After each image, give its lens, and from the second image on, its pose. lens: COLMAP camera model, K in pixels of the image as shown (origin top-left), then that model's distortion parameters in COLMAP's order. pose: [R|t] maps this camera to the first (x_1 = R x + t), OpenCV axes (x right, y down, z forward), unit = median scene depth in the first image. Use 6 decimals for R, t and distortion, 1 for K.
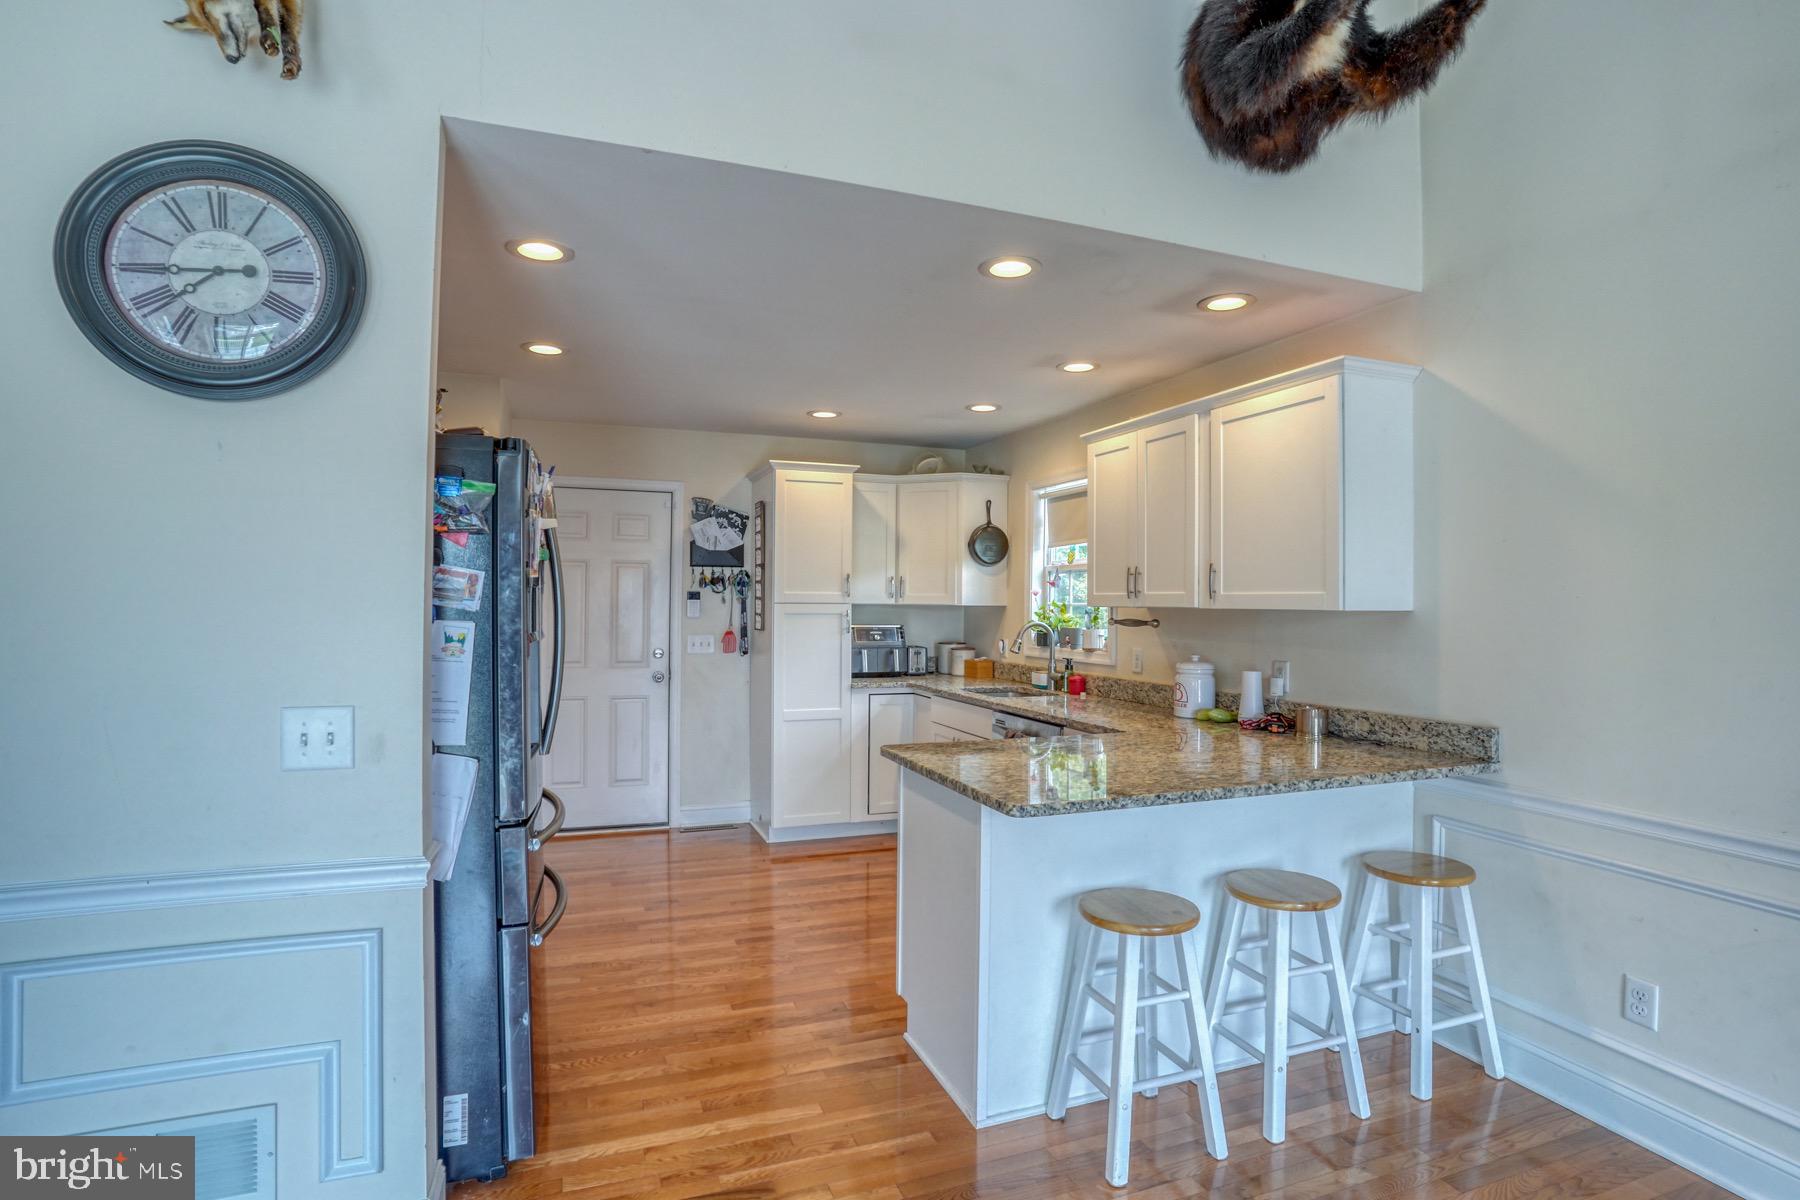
lens RADIAL K [[895.4, 0, 870.7], [0, 895.4, 593.0], [0, 0, 1]] dist [-0.065357, 0.027218]
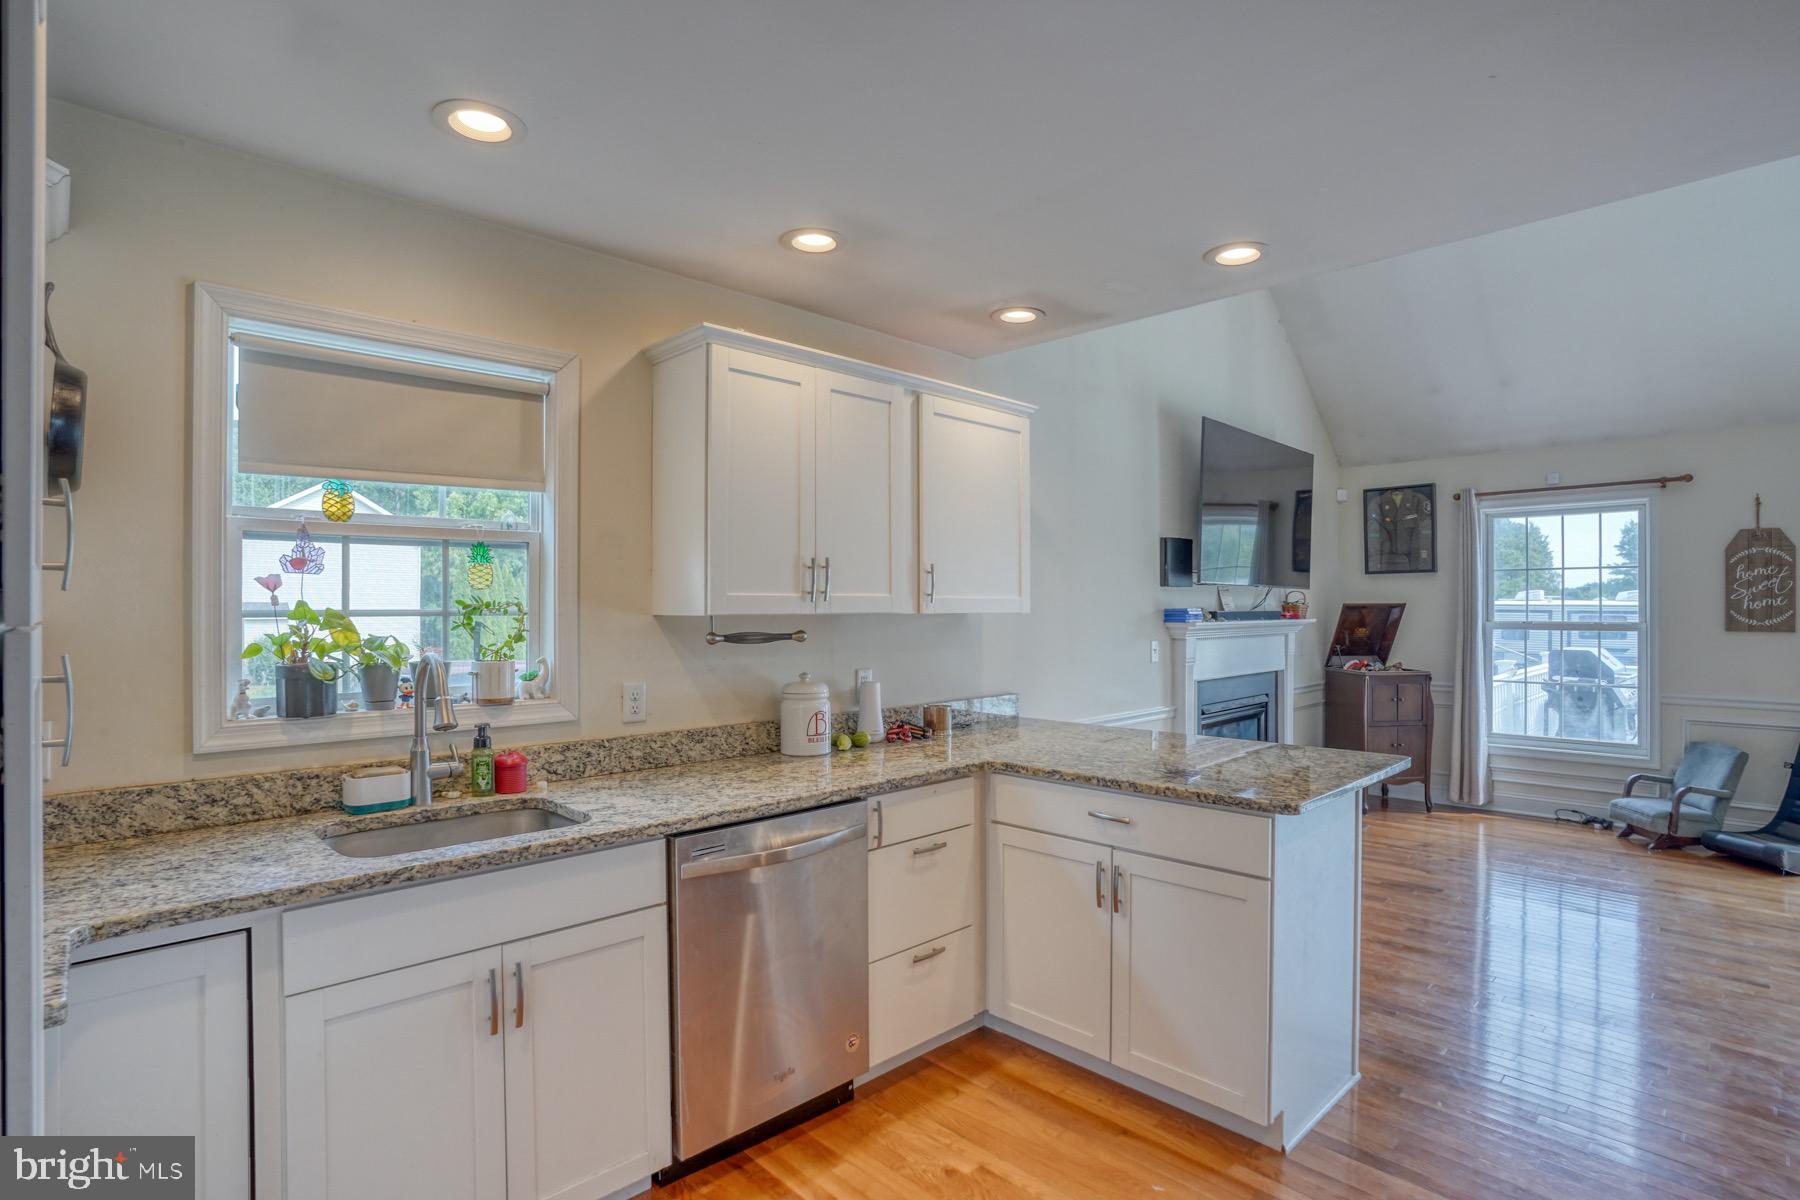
lens RADIAL K [[931.9, 0, 900.0], [0, 931.9, 600.0], [0, 0, 1]] dist [-0.066910, 0.027793]
pose [[-0.423834, 0.000121, 0.905740, -0.300090], [-0.010740, 0.999929, -0.005159, 0.005109], [-0.905676, -0.011914, -0.423802, 0.915985]]
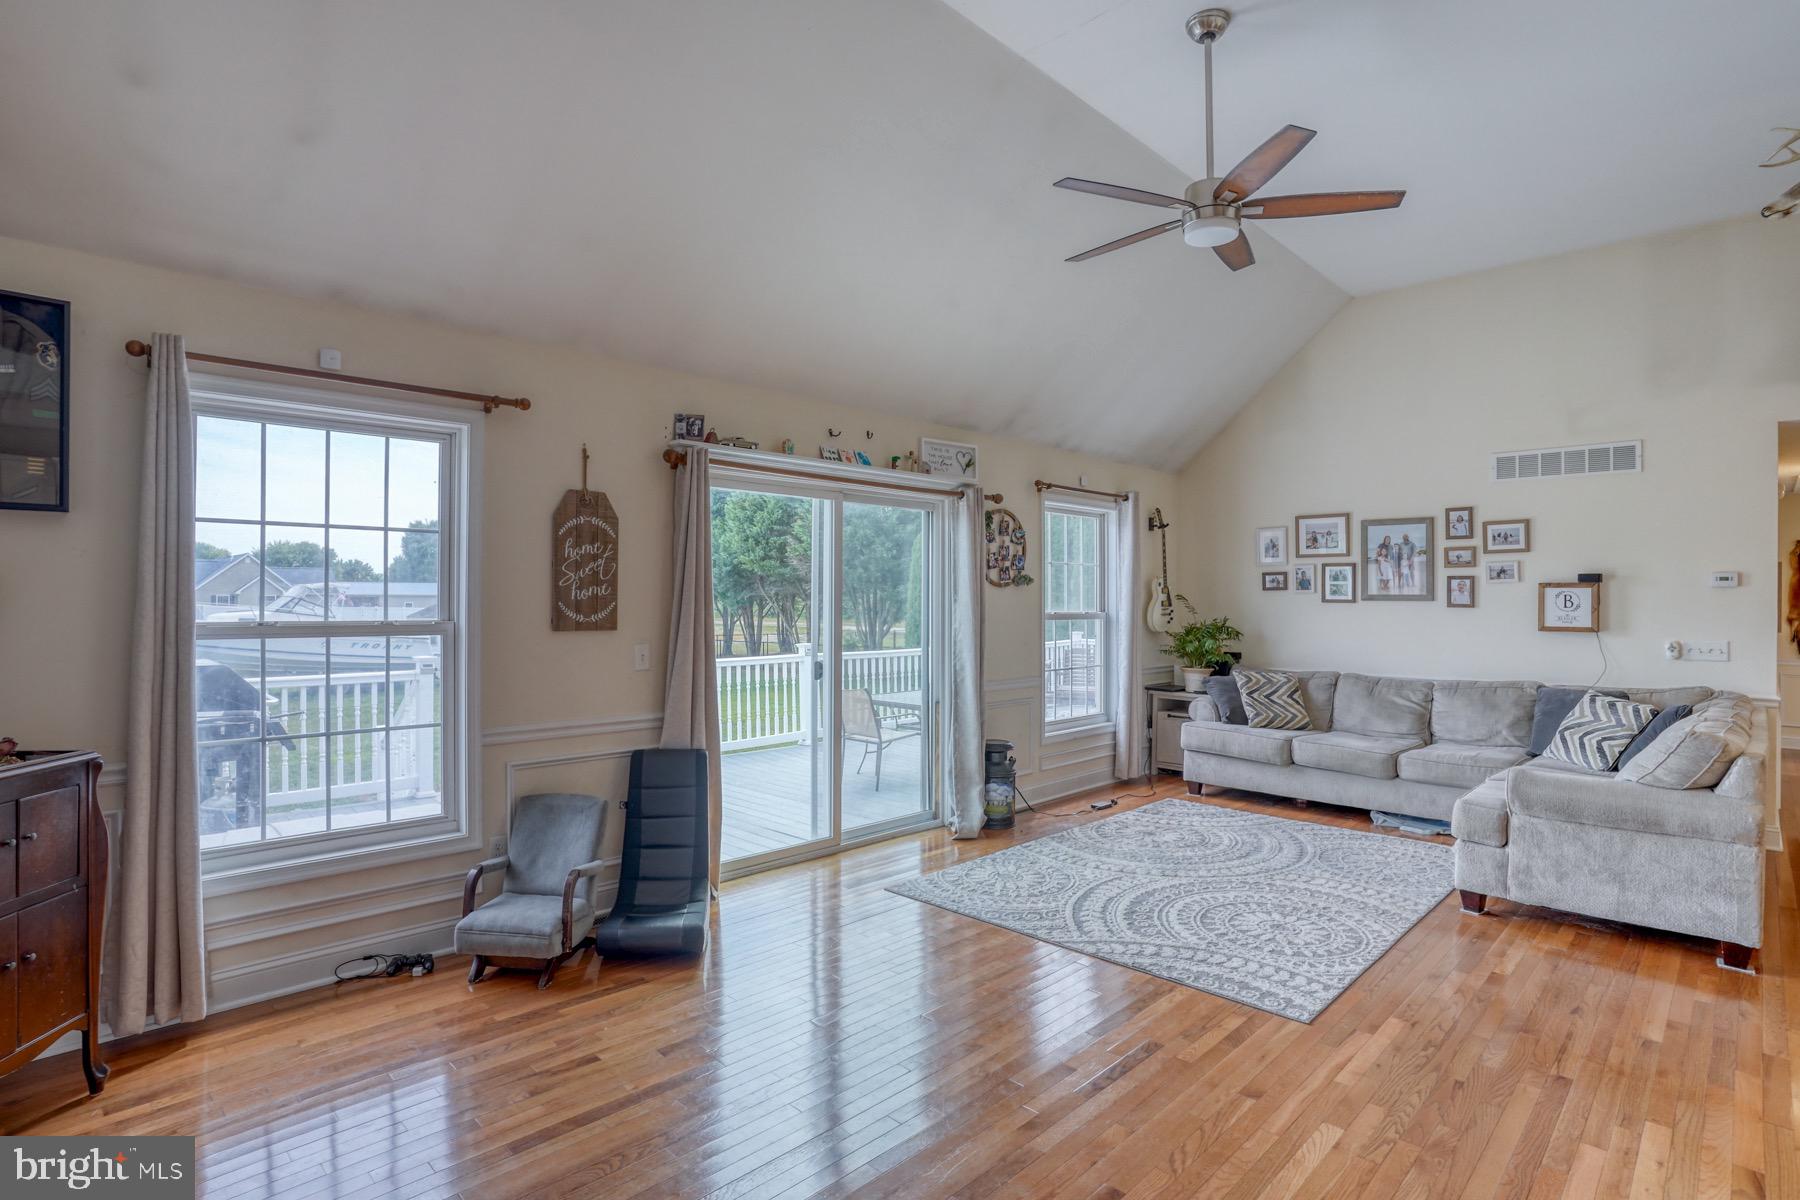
lens RADIAL K [[897.6, 0, 890.8], [0, 897.6, 602.7], [0, 0, 1]] dist [-0.082084, 0.041554]
pose [[-0.906891, -0.009942, -0.421248, 0.274183], [-0.005380, 0.999913, -0.012015, 0.009489], [0.421330, -0.008630, -0.906866, 0.399675]]
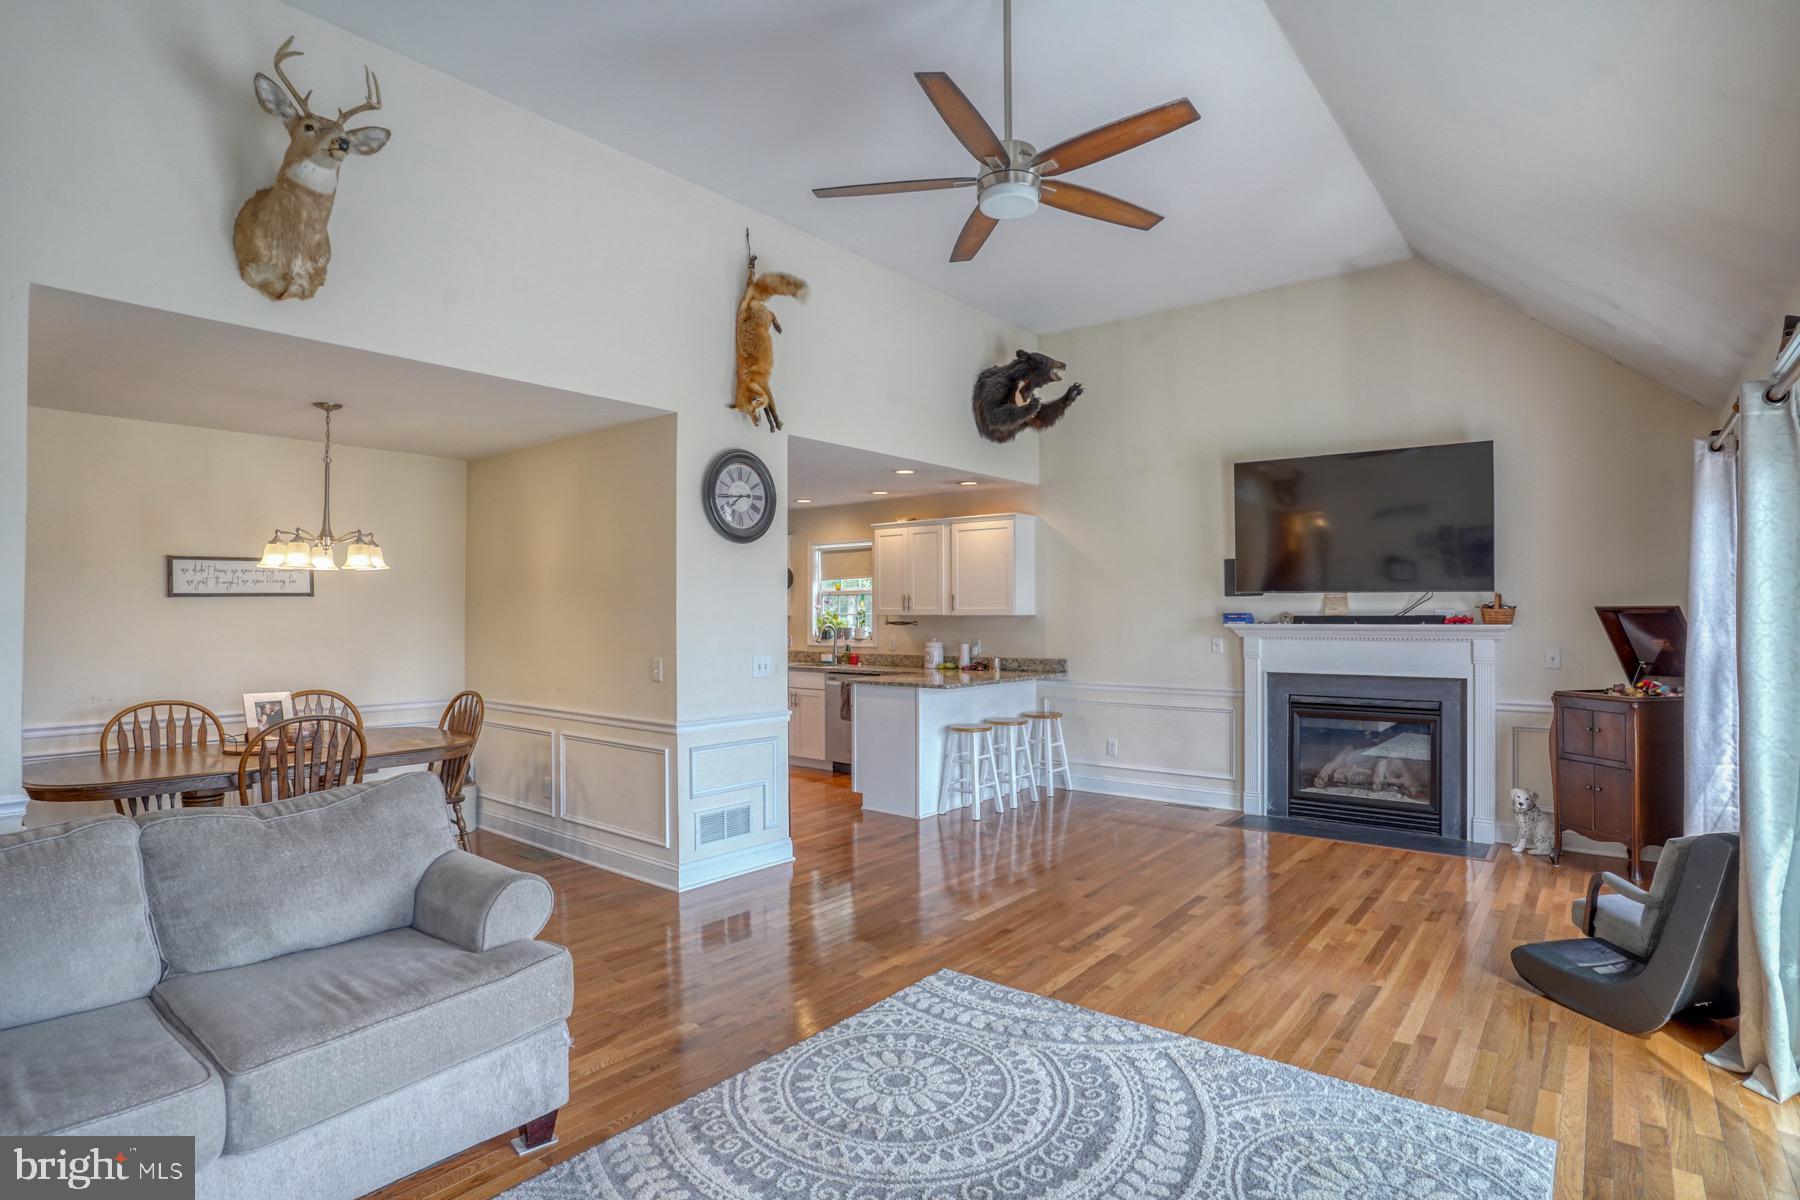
lens RADIAL K [[897.6, 0, 896.5], [0, 897.6, 605.5], [0, 0, 1]] dist [-0.081707, 0.040860]
pose [[0.857620, -0.004538, 0.514265, -0.558434], [0.003600, 0.999990, 0.002821, -0.008944], [-0.514272, -0.000567, 0.857627, -0.530022]]
